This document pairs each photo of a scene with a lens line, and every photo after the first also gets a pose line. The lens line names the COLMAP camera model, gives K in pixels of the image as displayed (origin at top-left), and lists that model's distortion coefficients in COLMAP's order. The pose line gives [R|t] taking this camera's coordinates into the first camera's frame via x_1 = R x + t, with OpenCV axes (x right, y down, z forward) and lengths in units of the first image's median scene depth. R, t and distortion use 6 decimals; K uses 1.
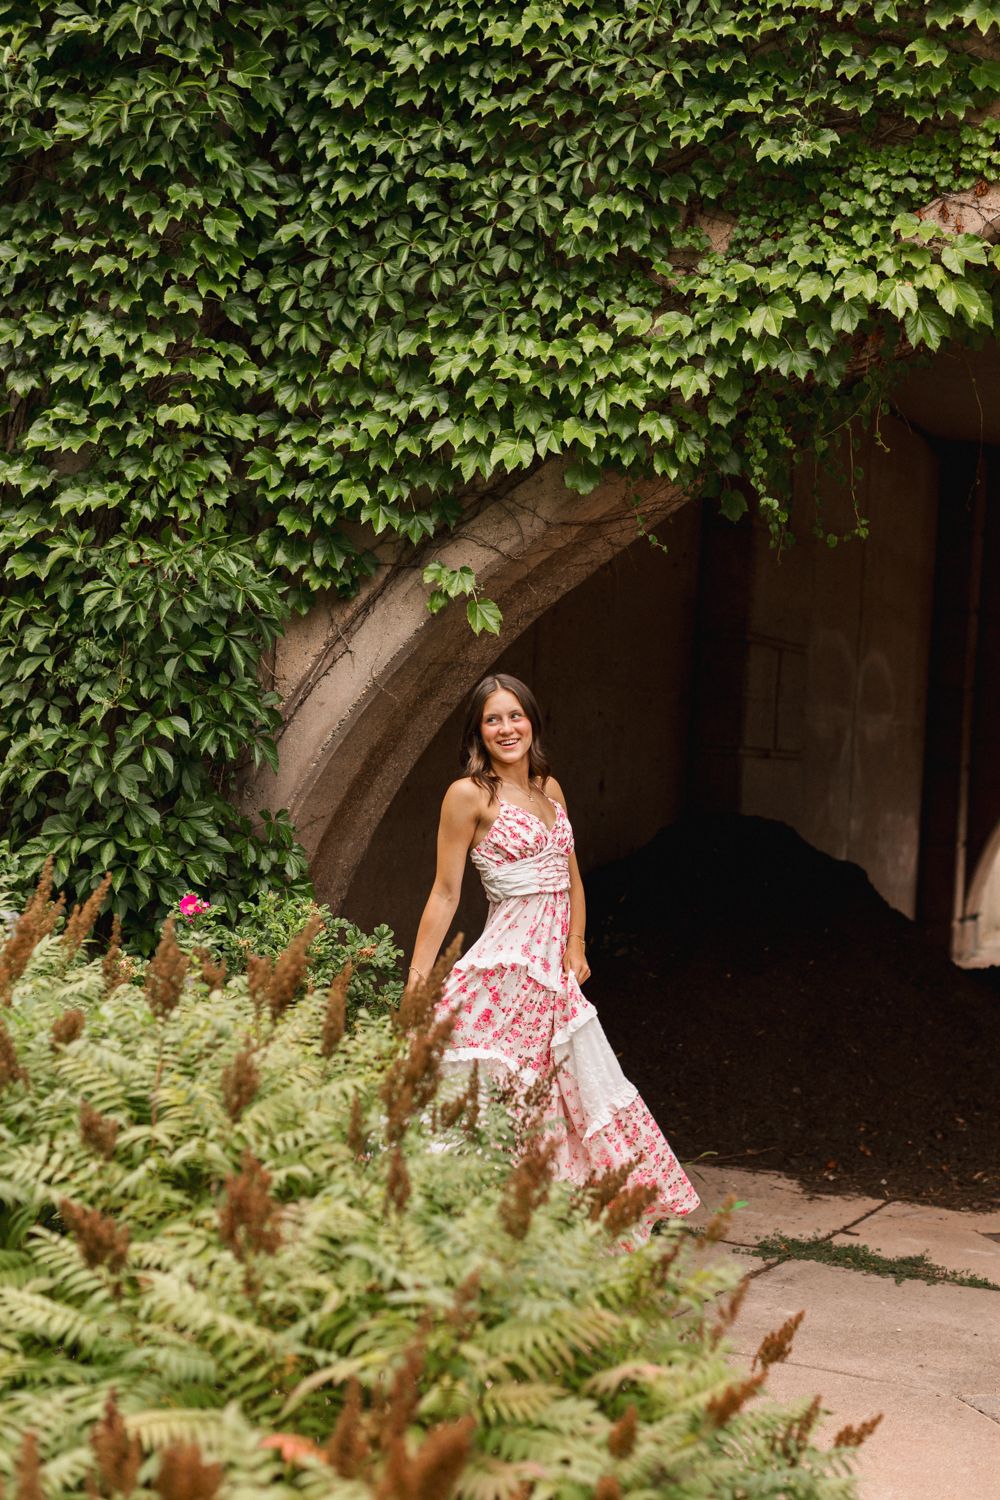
lens RADIAL K [[2264.1, 0, 502.0], [0, 2264.1, 784.2], [0, 0, 1]] dist [-0.010387, 0.136777]
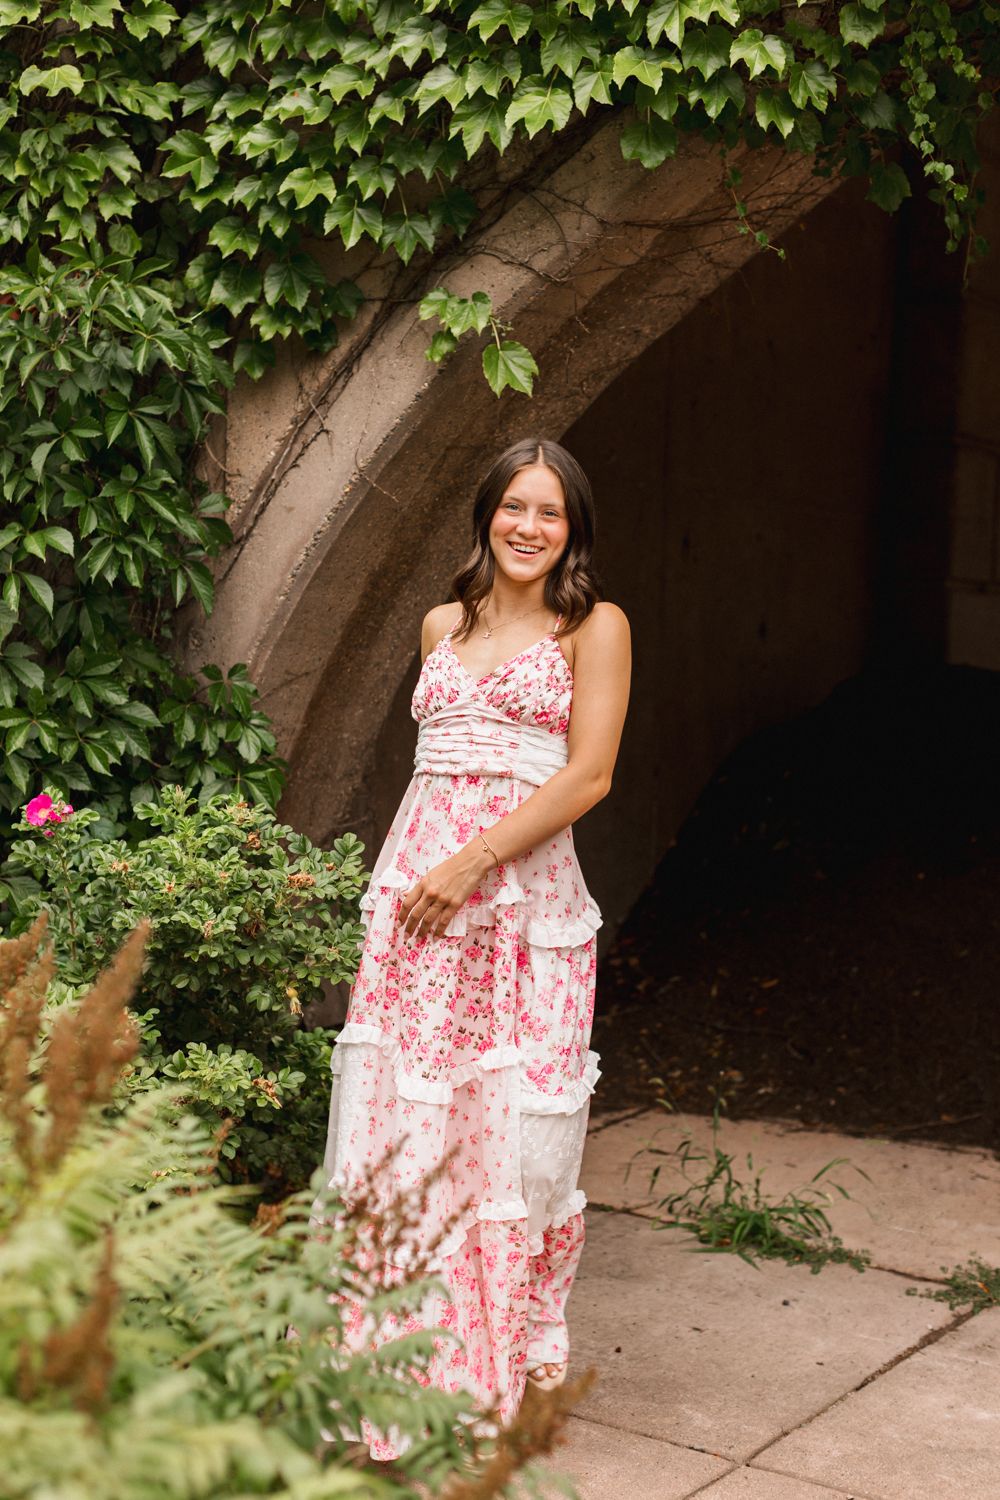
lens RADIAL K [[2195.6, 0, 500.0], [0, 2195.6, 750.0], [0, 0, 1]] dist [0.025996, -0.135300]
pose [[0.993217, -0.012143, -0.115637, 0.062561], [0.017654, 0.998751, 0.046750, 0.007915], [0.114924, -0.048475, 0.992191, 0.351800]]
